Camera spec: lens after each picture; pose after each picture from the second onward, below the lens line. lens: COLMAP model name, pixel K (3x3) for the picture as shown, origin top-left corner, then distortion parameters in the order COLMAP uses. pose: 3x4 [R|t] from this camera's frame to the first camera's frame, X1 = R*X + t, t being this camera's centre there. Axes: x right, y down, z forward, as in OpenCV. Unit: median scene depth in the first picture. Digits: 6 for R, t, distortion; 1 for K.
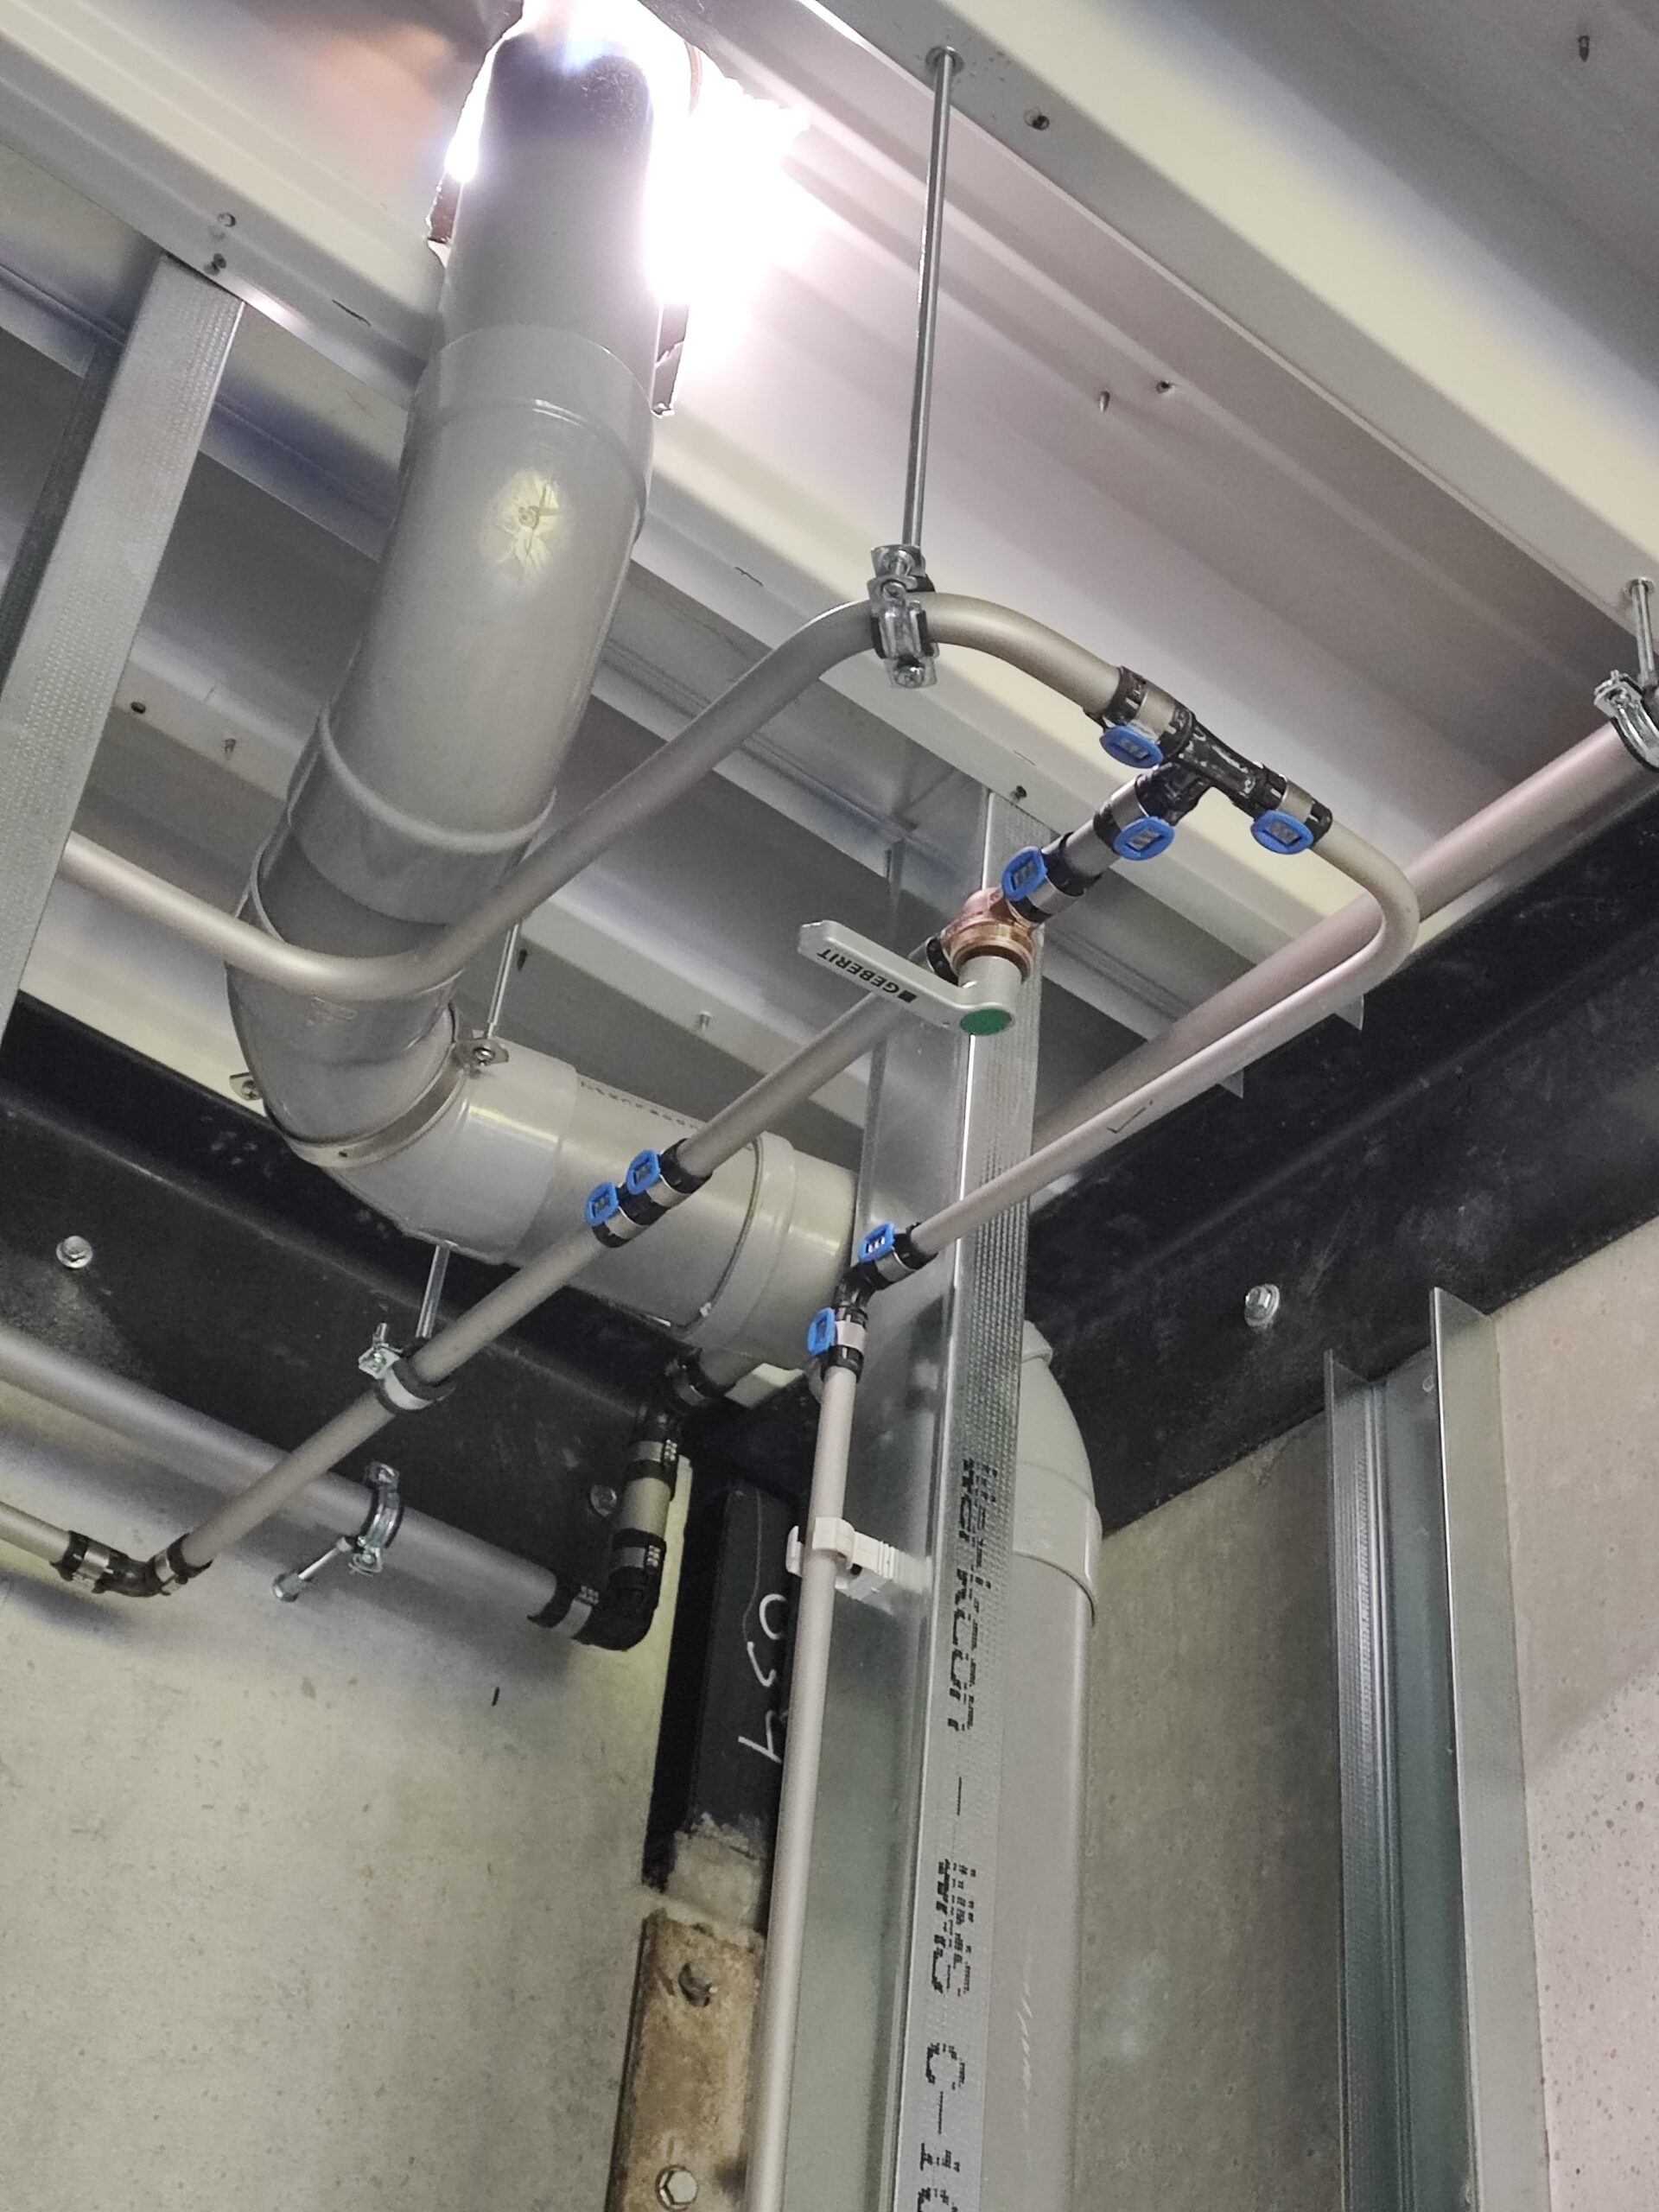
lens RADIAL K [[3450.8, 0, 820.5], [0, 3450.8, 1103.1], [0, 0, 1]] dist [0.142342, 0.000000]
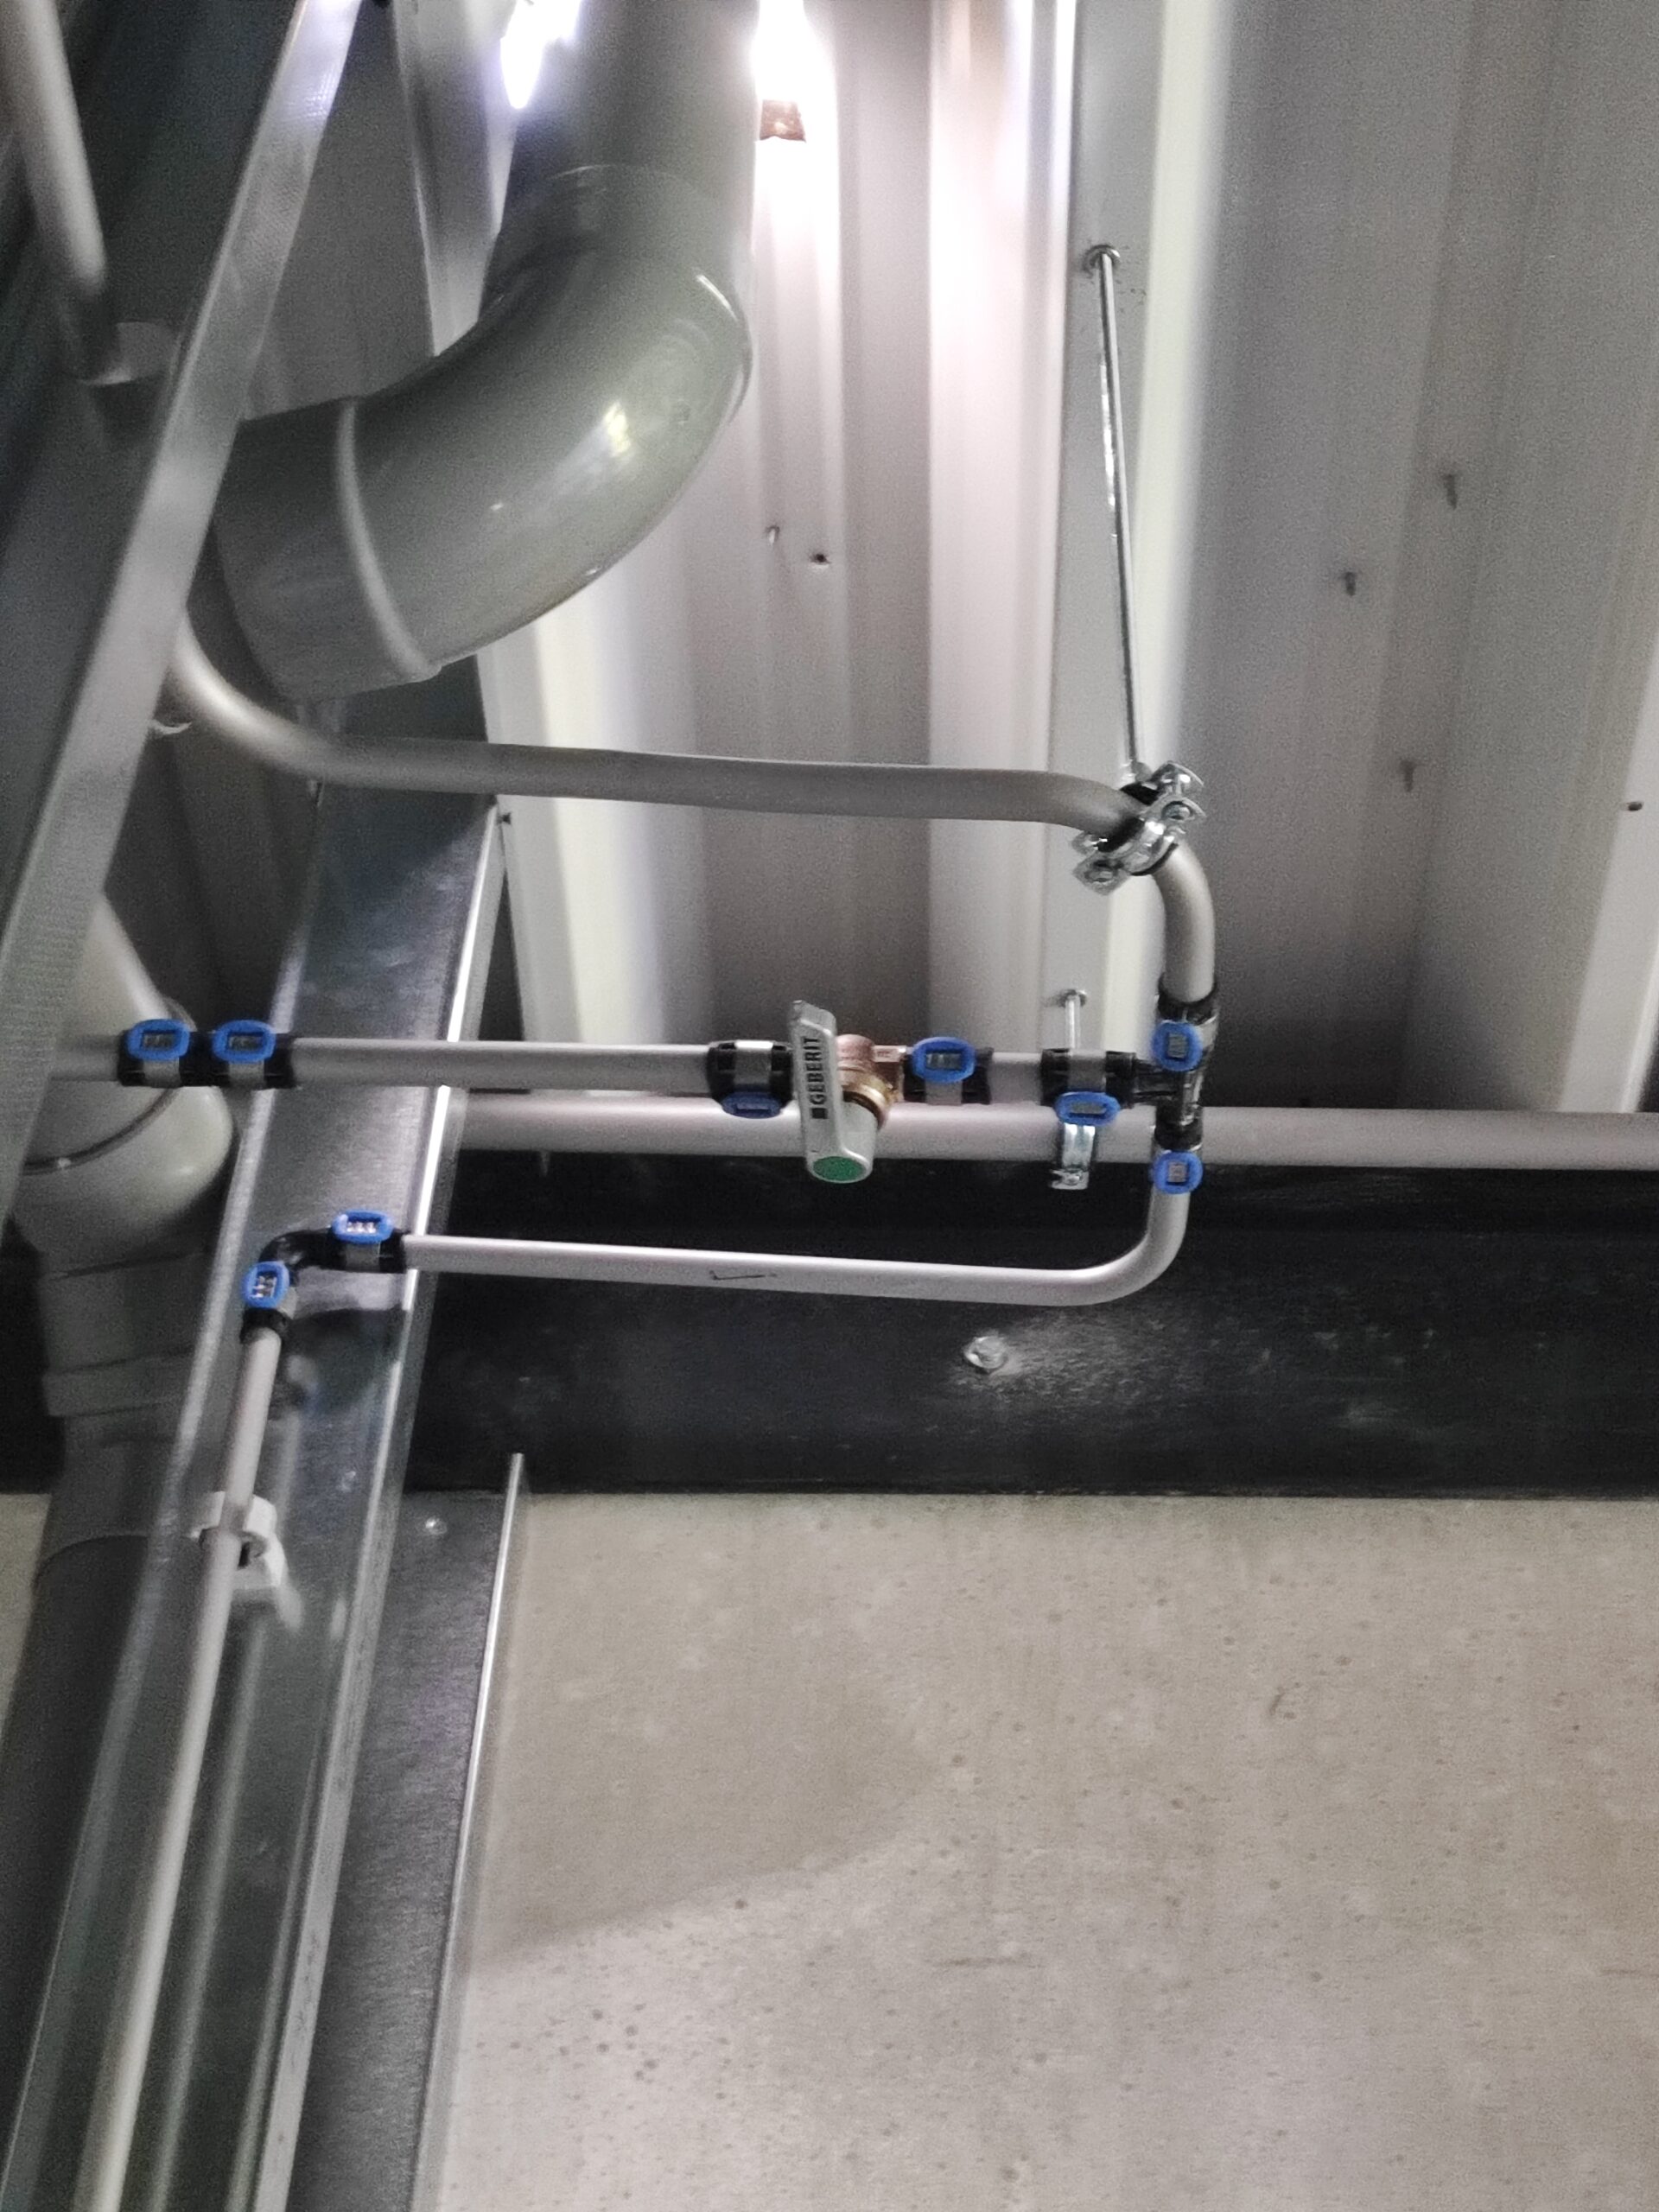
lens RADIAL K [[3450.8, 0, 822.1], [0, 3450.8, 1117.5], [0, 0, 1]] dist [0.142342, 0.000000]
pose [[0.643873, 0.485013, 0.591768, -0.446518], [-0.486364, 0.856499, -0.172799, 0.111135], [-0.590658, -0.176554, 0.787370, 0.206765]]
